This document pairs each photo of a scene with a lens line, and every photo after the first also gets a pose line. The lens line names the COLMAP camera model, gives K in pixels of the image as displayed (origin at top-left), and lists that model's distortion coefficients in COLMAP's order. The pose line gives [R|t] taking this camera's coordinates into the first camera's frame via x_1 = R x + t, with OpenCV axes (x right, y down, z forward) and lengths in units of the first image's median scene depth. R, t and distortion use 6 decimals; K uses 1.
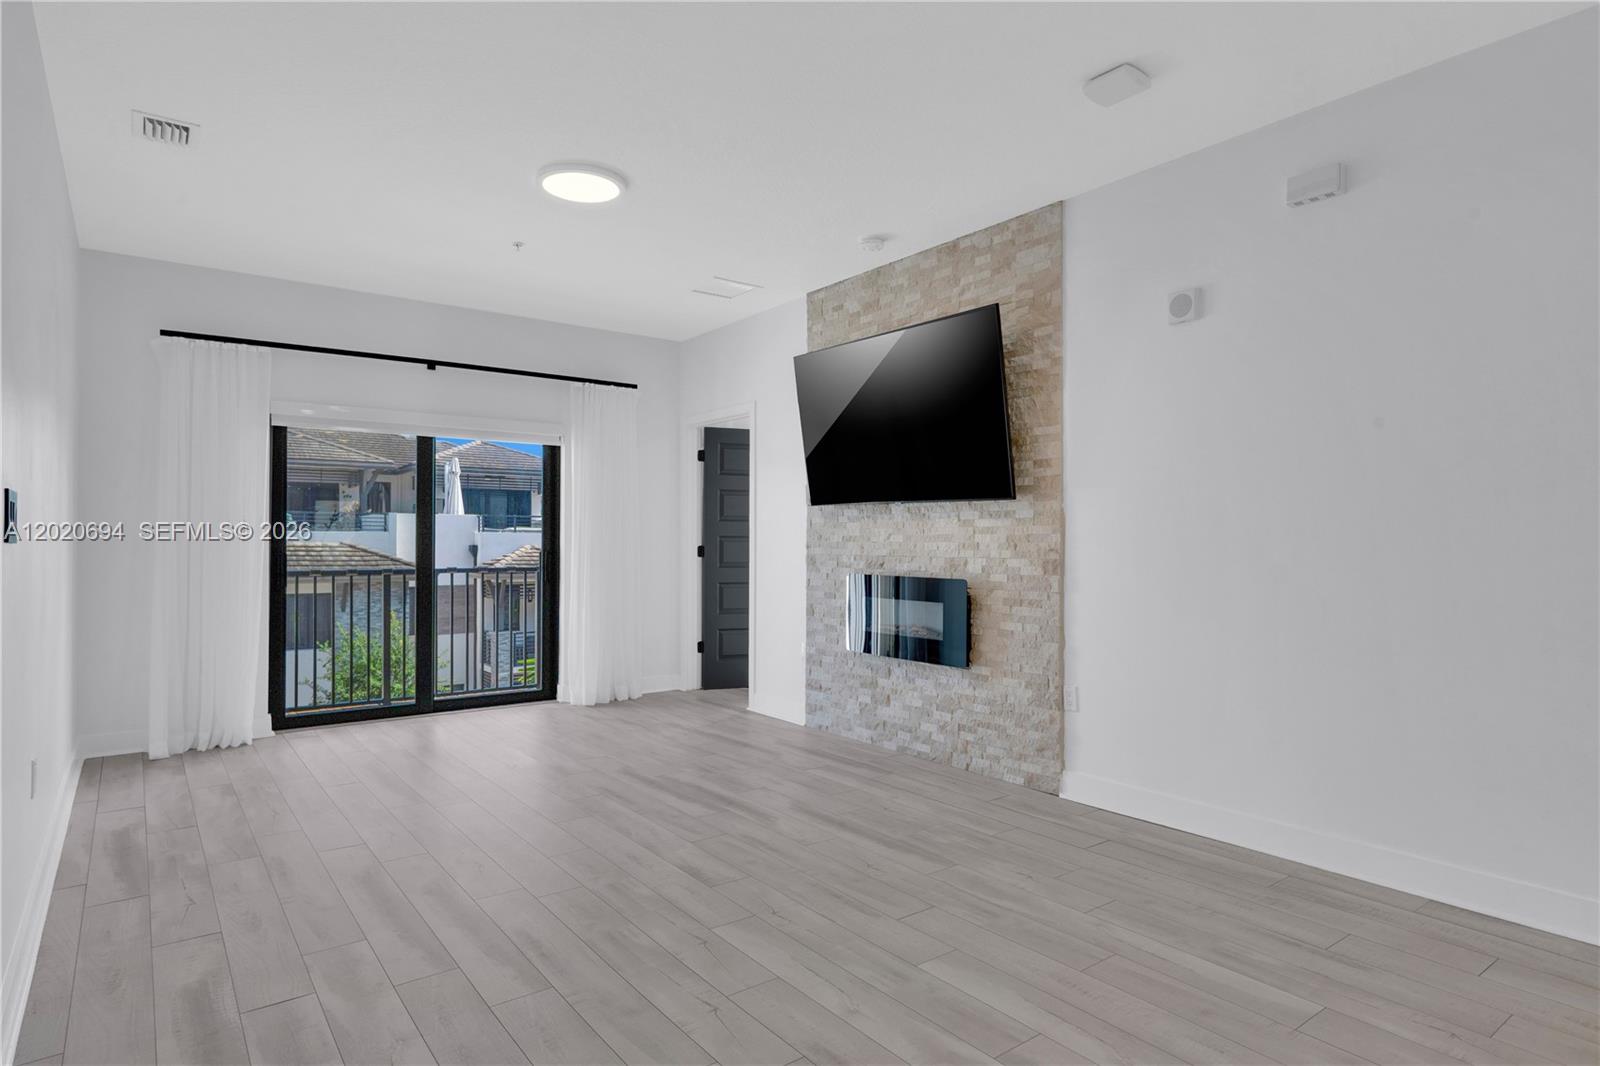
lens RADIAL K [[880.8, 0, 798.6], [0, 880.8, 537.2], [0, 0, 1]] dist [0.000965, 0.001778]
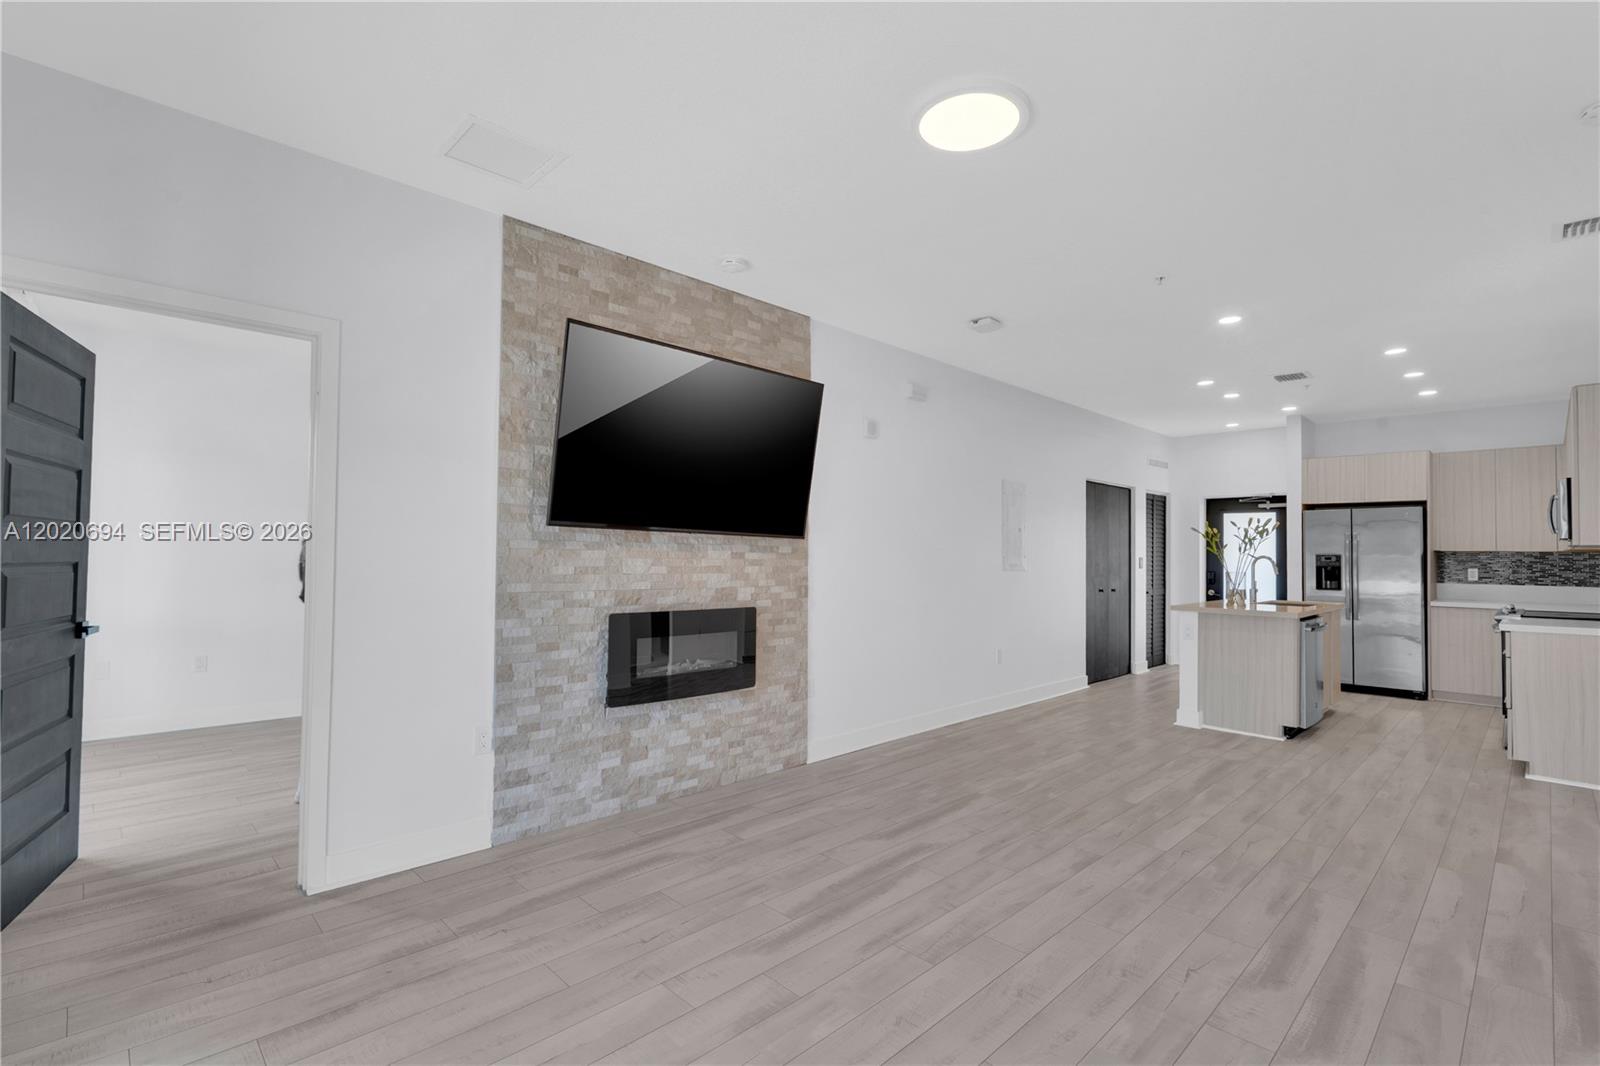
lens RADIAL K [[734.8, 0, 798.2], [0, 734.8, 538.5], [0, 0, 1]] dist [-0.001393, 0.001440]
pose [[-0.128807, 0.020046, 0.991467, -0.689755], [-0.018460, 0.999574, -0.022609, -0.017137], [-0.991498, -0.021215, -0.128382, 0.991200]]
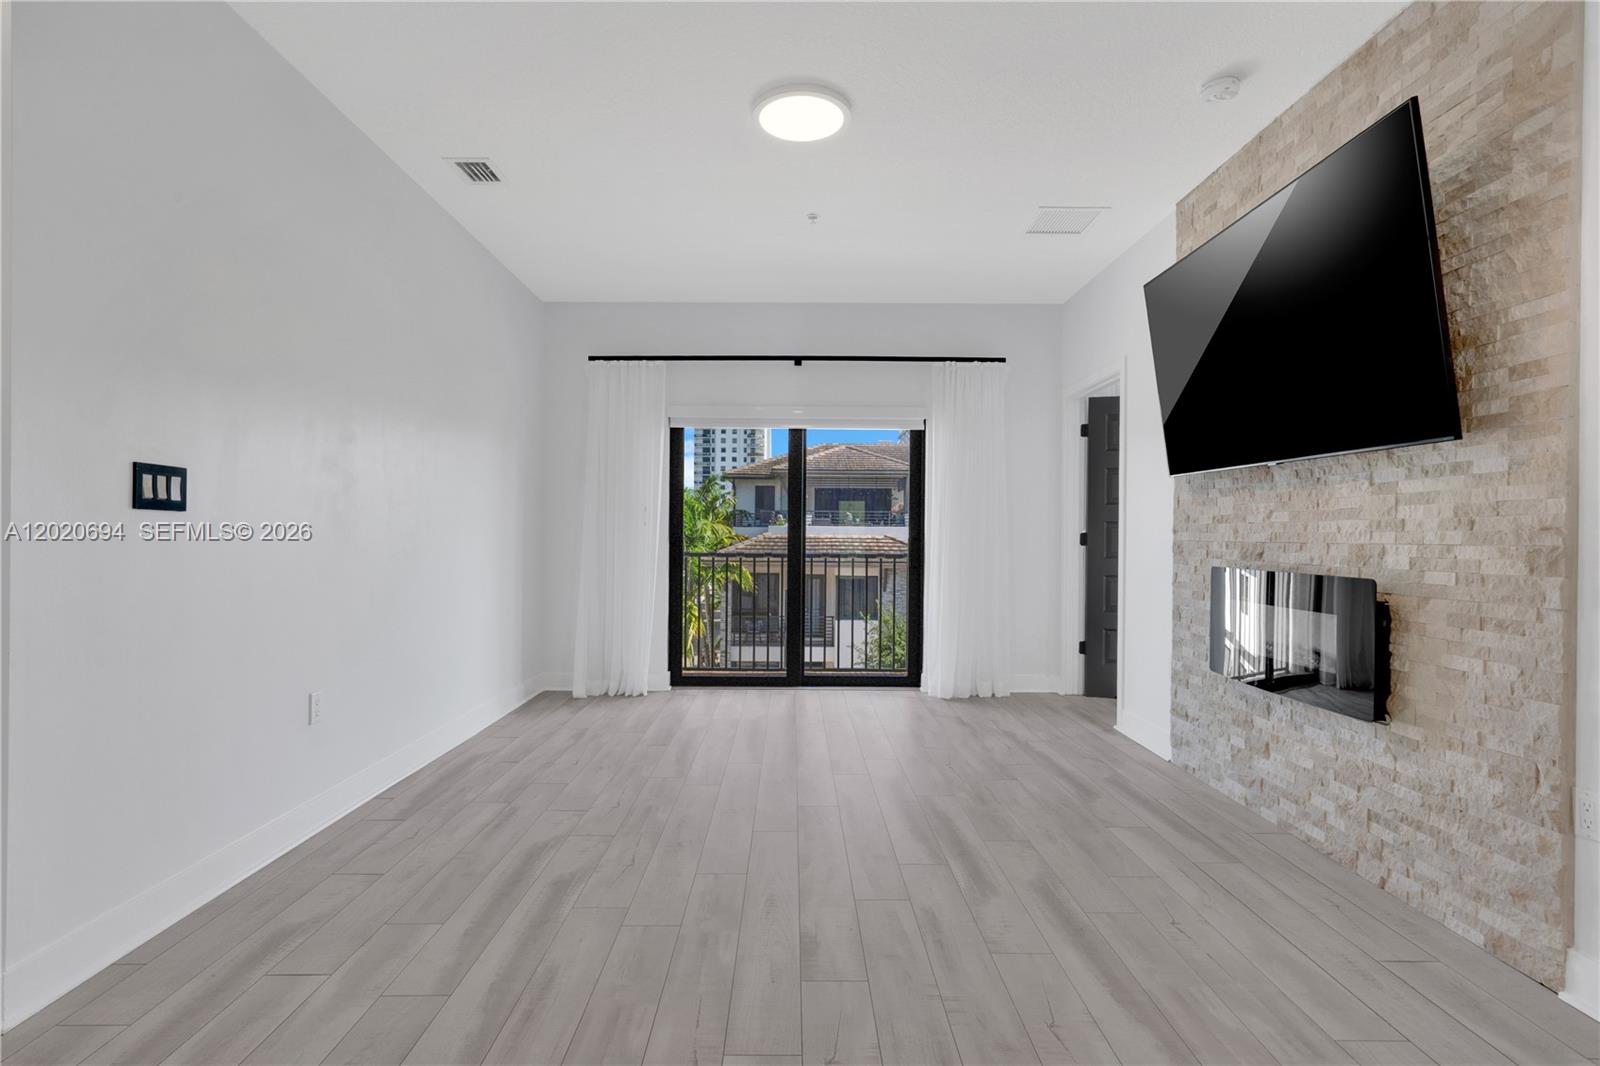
lens RADIAL K [[770.9, 0, 796.7], [0, 770.9, 537.3], [0, 0, 1]] dist [0.001032, 0.000819]
pose [[0.801515, 0.005517, -0.597950, 0.175010], [-0.002777, 0.999981, 0.005504, 0.015764], [0.597969, -0.002751, 0.801515, 0.304392]]
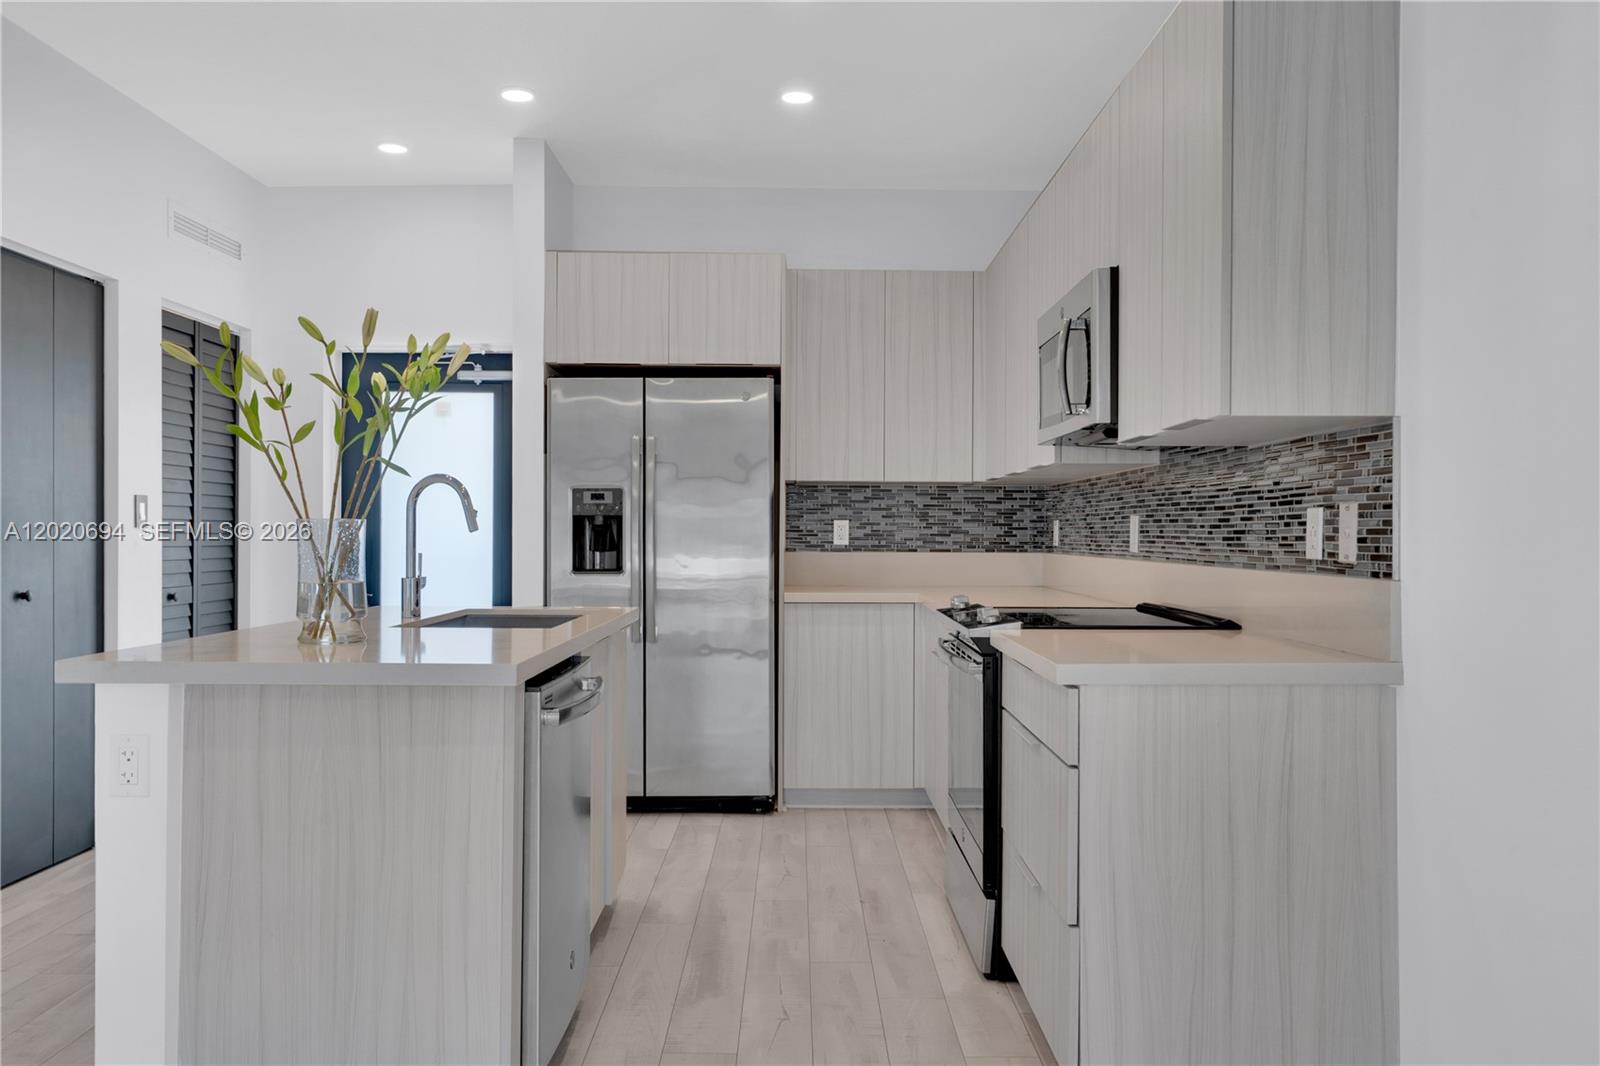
lens RADIAL K [[1230.3, 0, 800.0], [0, 1230.3, 533.0], [0, 0, 1]] dist [0.003311, 0.002852]
pose [[-0.800409, -0.003694, 0.599443, -0.080049], [-0.009360, 0.999936, -0.006336, 0.005419], [-0.599381, -0.010682, -0.800392, 0.434044]]
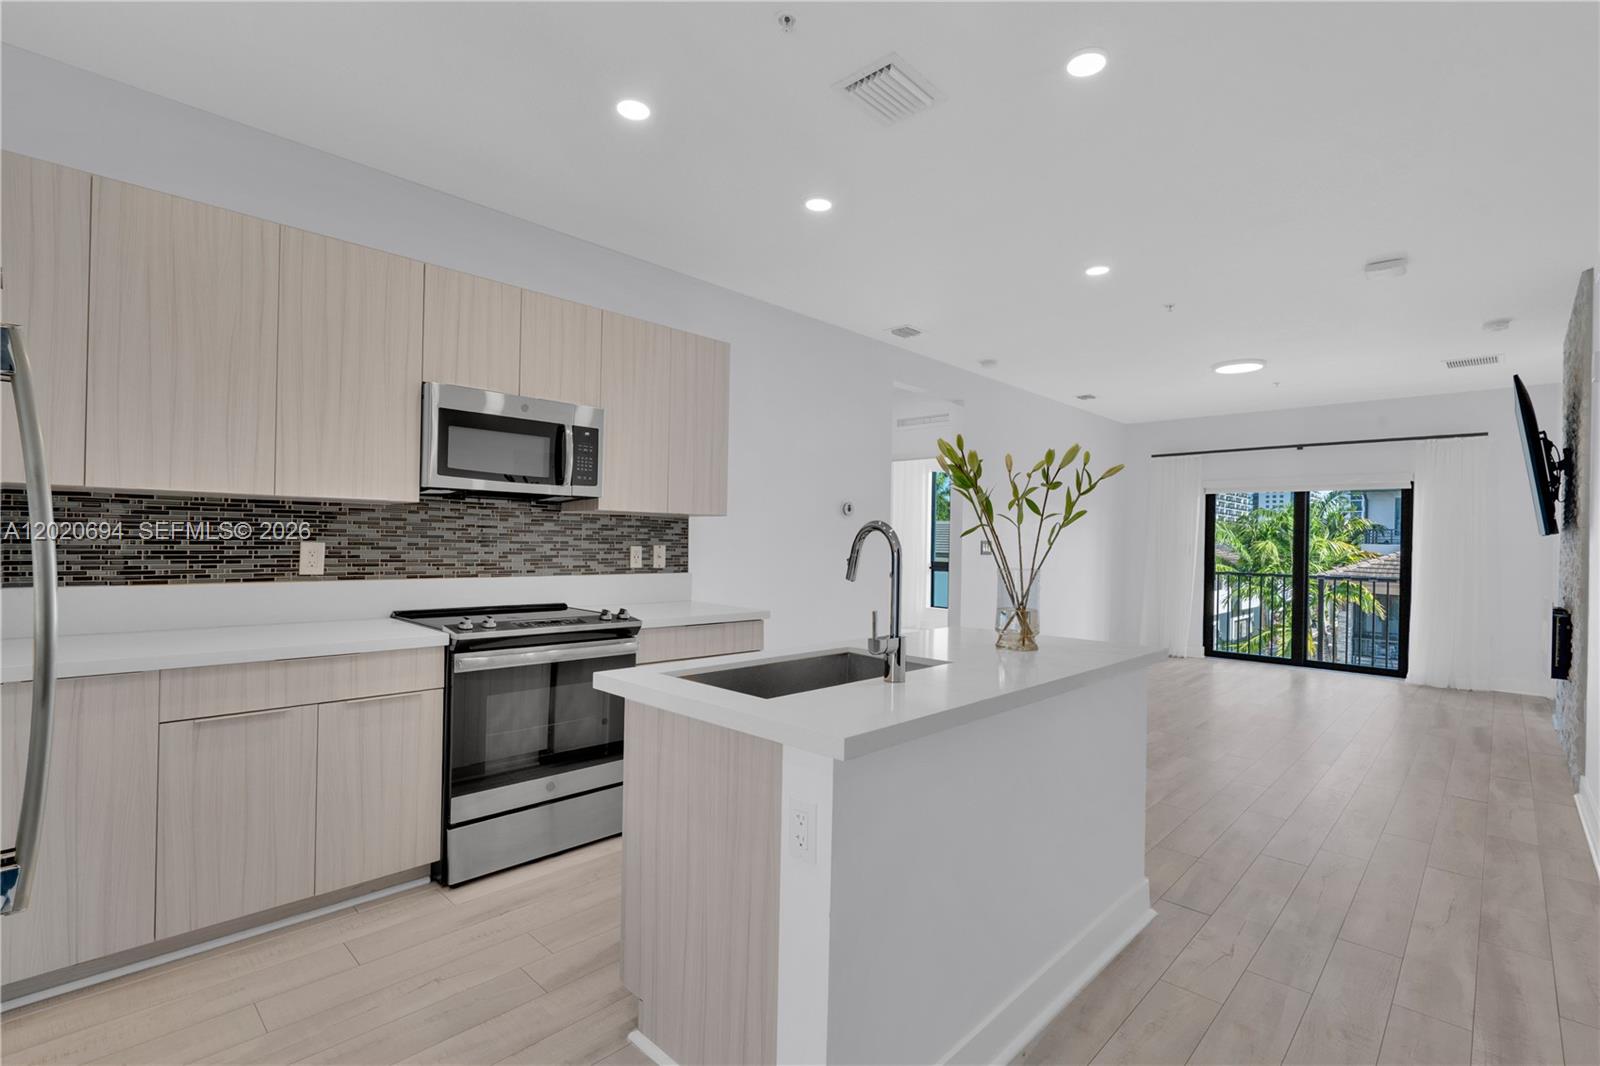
lens RADIAL K [[734.8, 0, 798.2], [0, 734.8, 538.5], [0, 0, 1]] dist [-0.001393, 0.001440]
pose [[0.157392, 0.000125, -0.987536, 0.917988], [-0.011313, 0.999935, -0.001676, -0.021664], [0.987471, 0.011436, 0.157383, -0.123906]]
